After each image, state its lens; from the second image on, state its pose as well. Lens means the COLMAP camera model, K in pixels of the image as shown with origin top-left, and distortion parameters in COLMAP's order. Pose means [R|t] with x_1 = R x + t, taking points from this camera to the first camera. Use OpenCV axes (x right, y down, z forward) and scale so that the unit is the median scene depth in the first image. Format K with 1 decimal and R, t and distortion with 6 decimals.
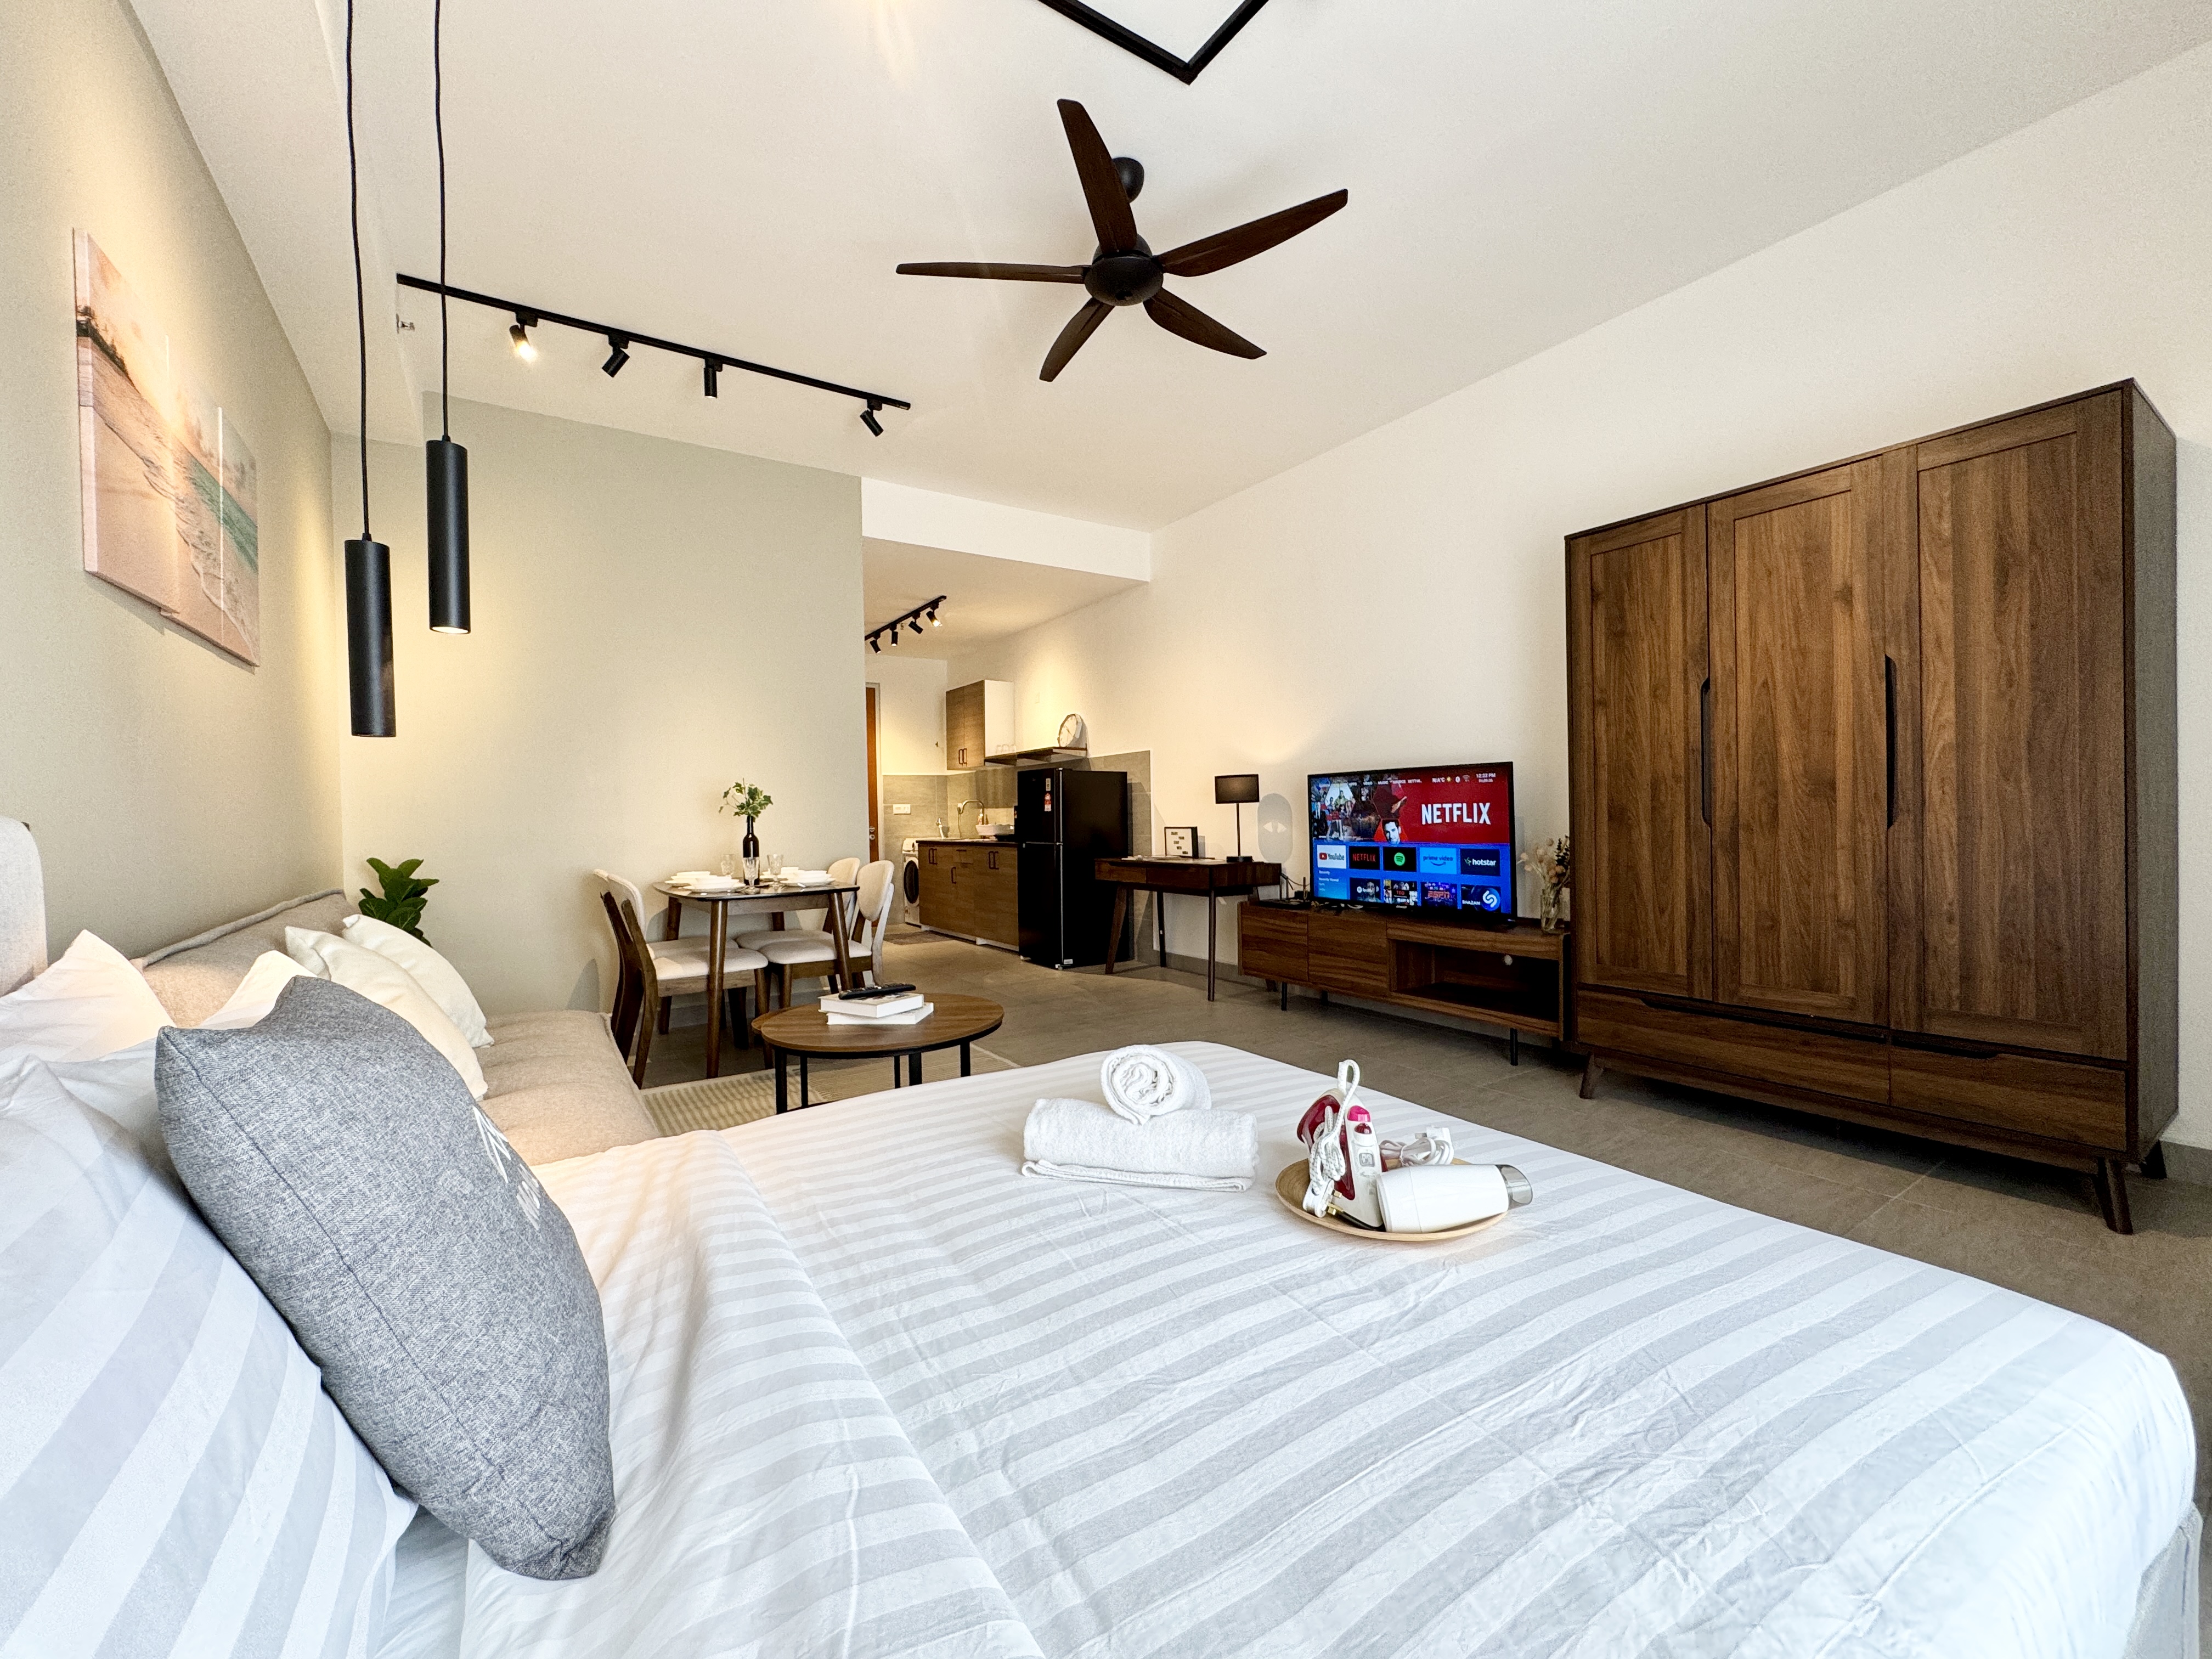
lens RADIAL K [[887.0, 0, 1106.0], [0, 887.0, 829.5], [0, 0, 1]] dist [-0.000861, -0.000089]
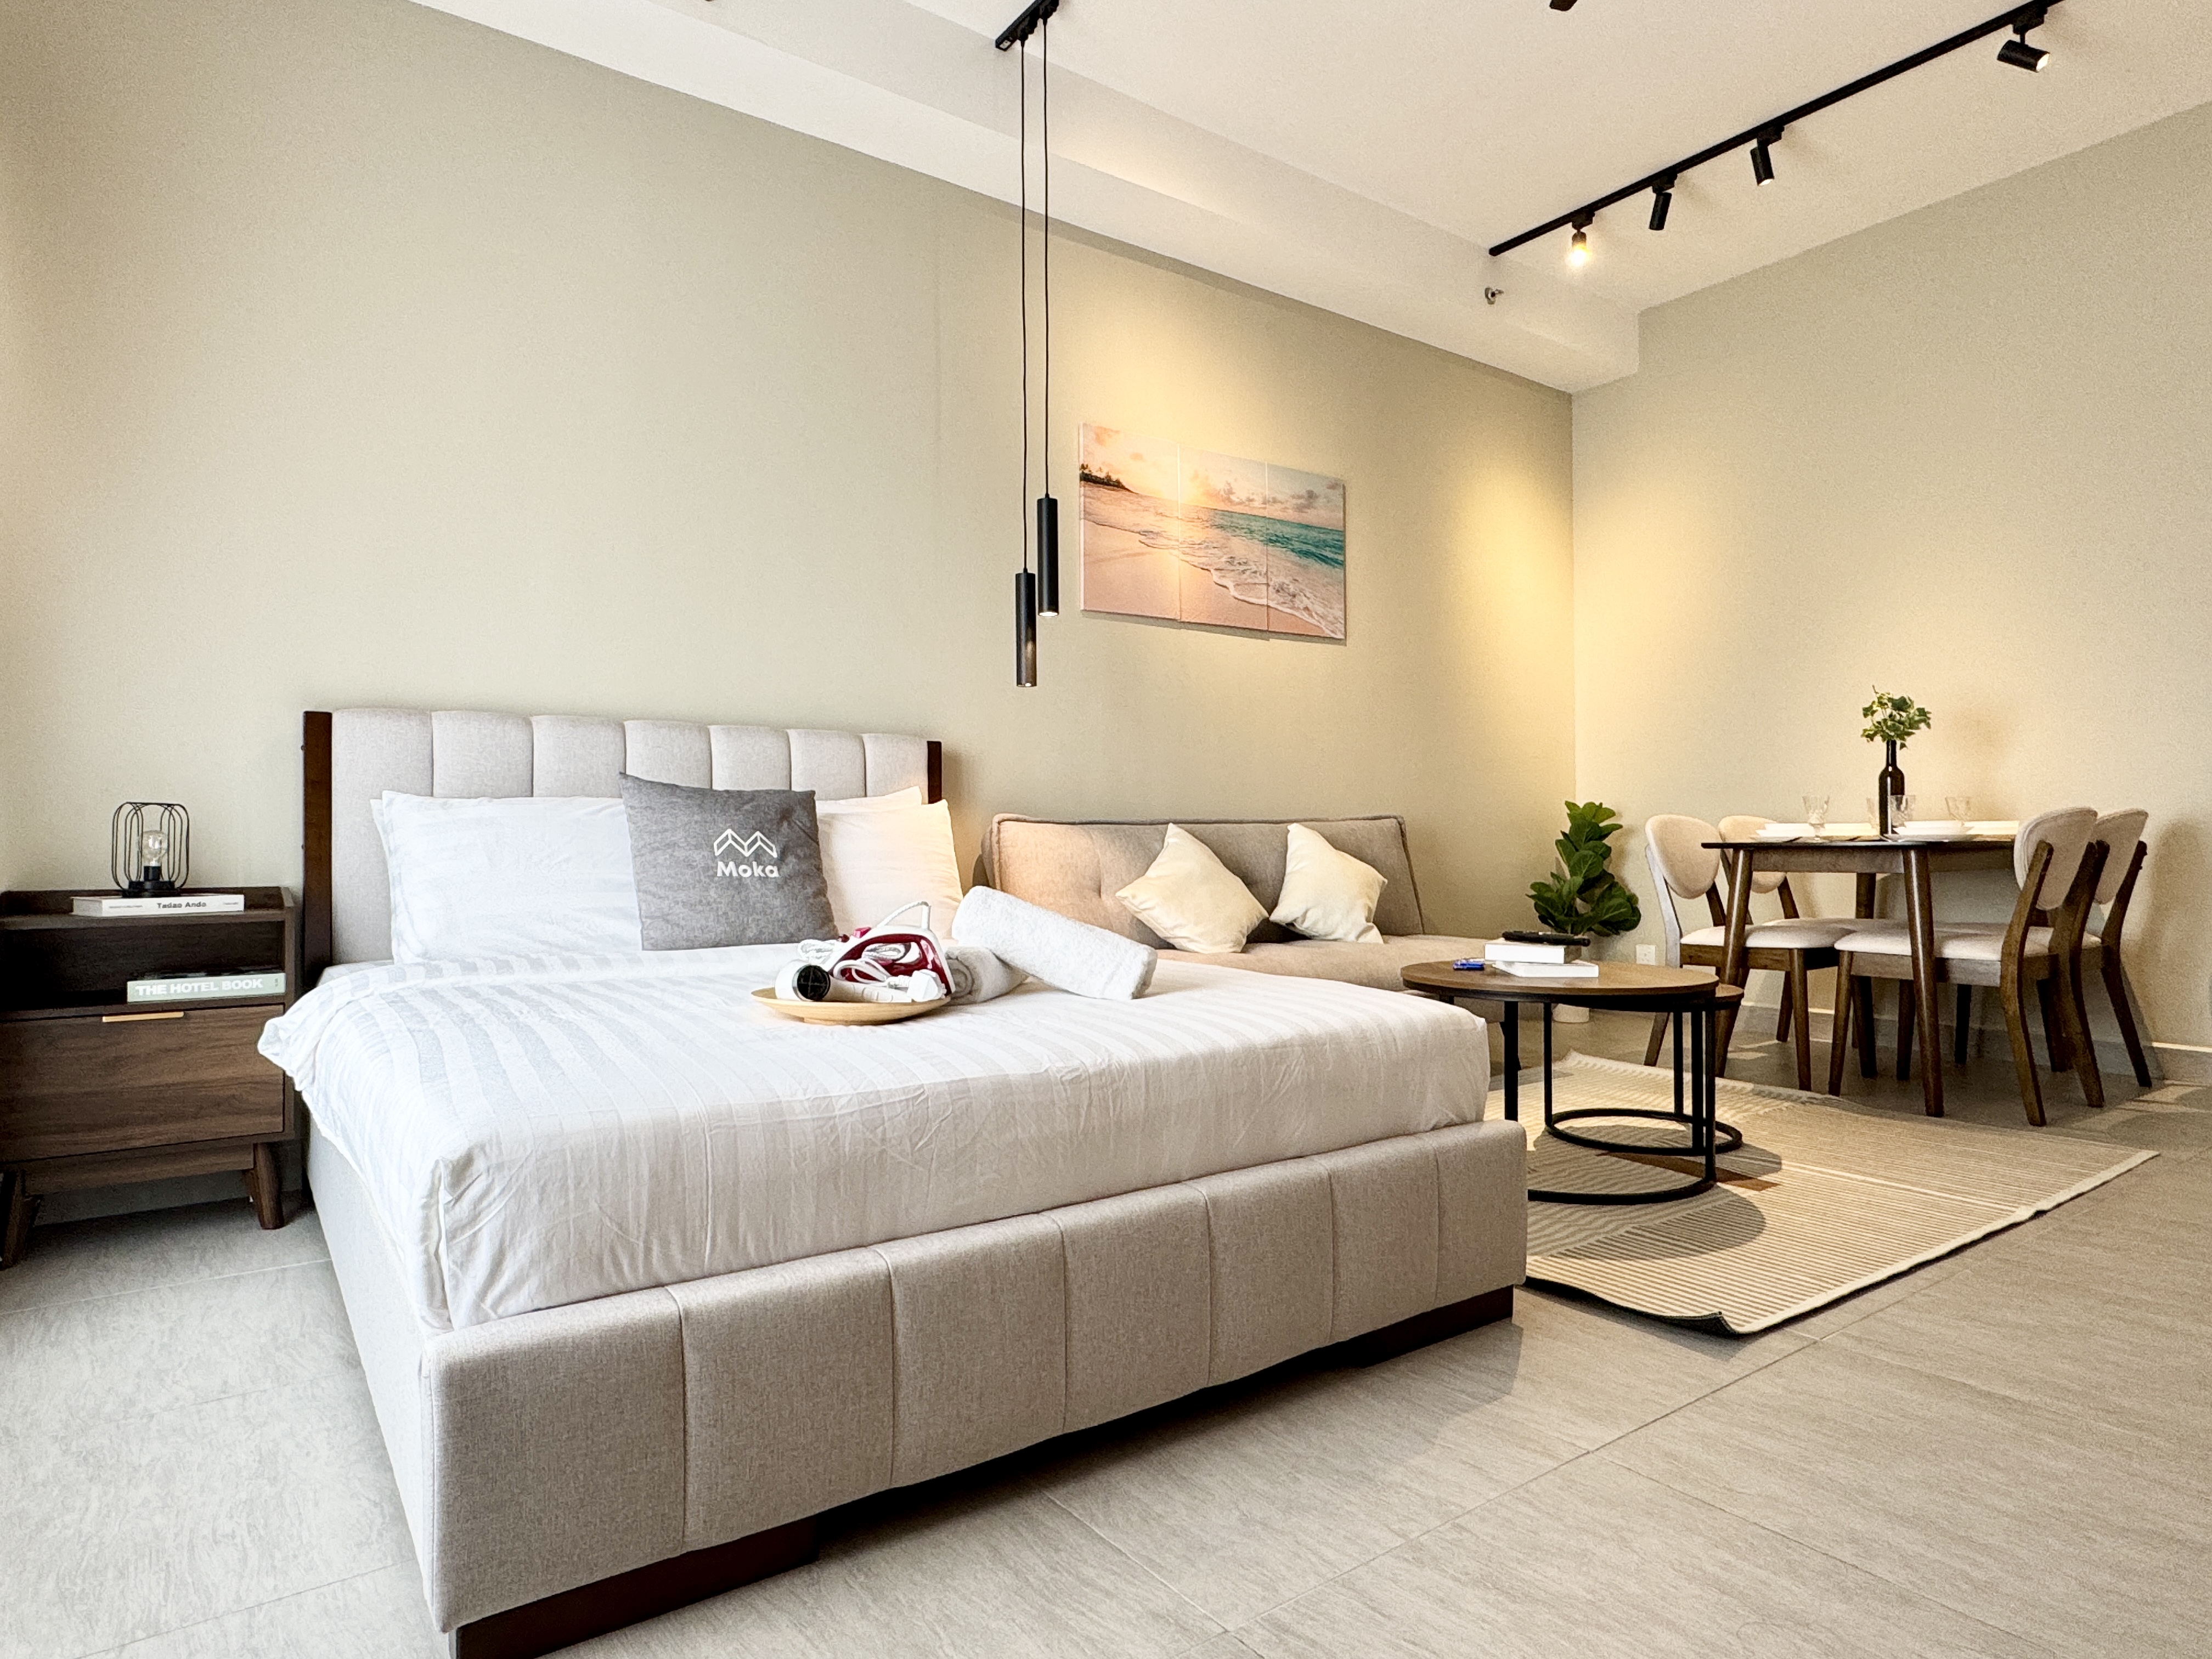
lens RADIAL K [[1280.2, 0, 1106.0], [0, 1280.2, 829.5], [0, 0, 1]] dist [0.005185, 0.001873]
pose [[0.040064, 0.015295, -0.999080, 0.629152], [-0.010354, 0.999836, 0.014891, 0.050595], [0.999143, 0.009748, 0.040216, 0.403203]]
